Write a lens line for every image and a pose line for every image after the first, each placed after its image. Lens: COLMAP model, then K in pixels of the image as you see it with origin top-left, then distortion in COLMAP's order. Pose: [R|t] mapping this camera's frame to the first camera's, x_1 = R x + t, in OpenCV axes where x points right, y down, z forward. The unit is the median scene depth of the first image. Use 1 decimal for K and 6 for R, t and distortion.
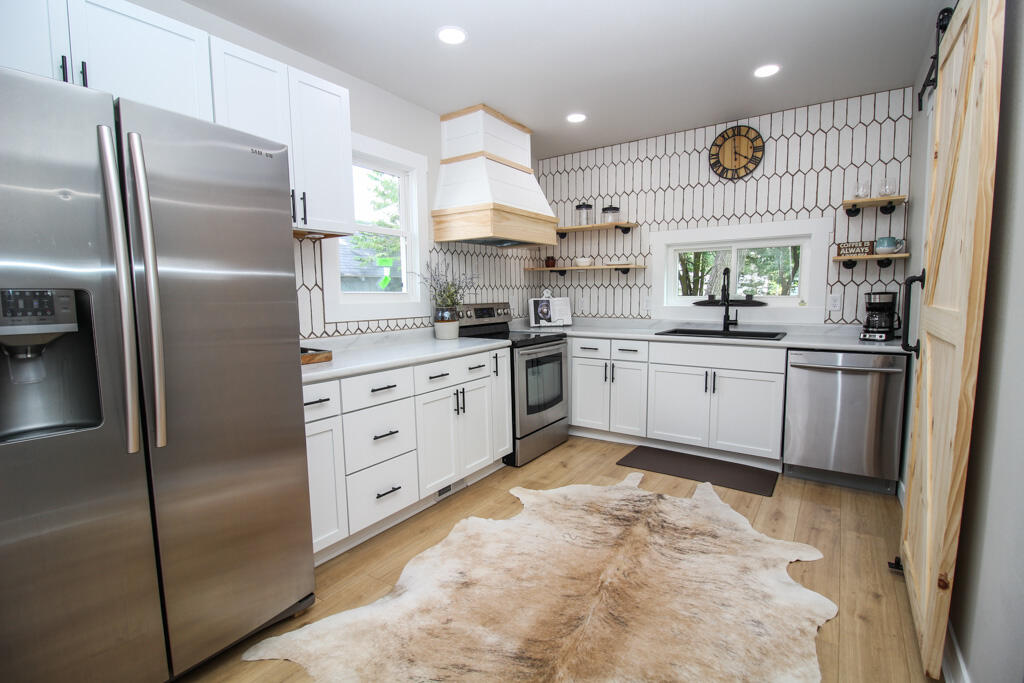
lens RADIAL K [[476.3, 0, 512.1], [0, 476.3, 339.4], [0, 0, 1]] dist [-0.005536, -0.002986]
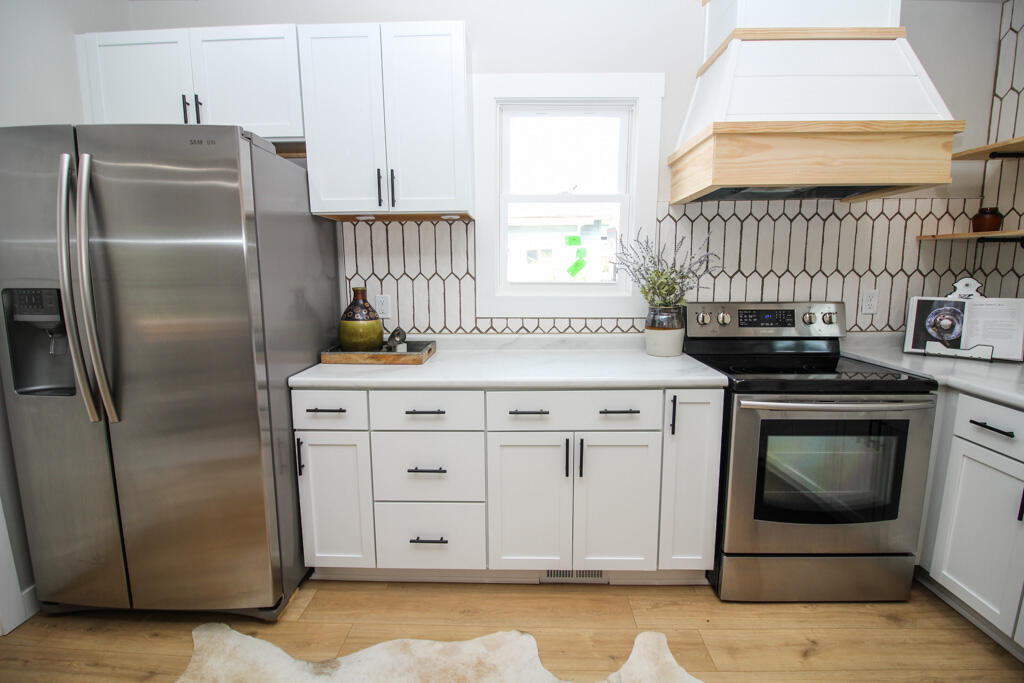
lens RADIAL K [[476.3, 0, 512.0], [0, 476.3, 343.9], [0, 0, 1]] dist [-0.005536, -0.002986]
pose [[0.541526, 0.139819, -0.828975, 0.302304], [-0.083500, 0.990142, 0.112457, -0.074201], [0.836527, 0.008321, 0.547863, 0.482599]]
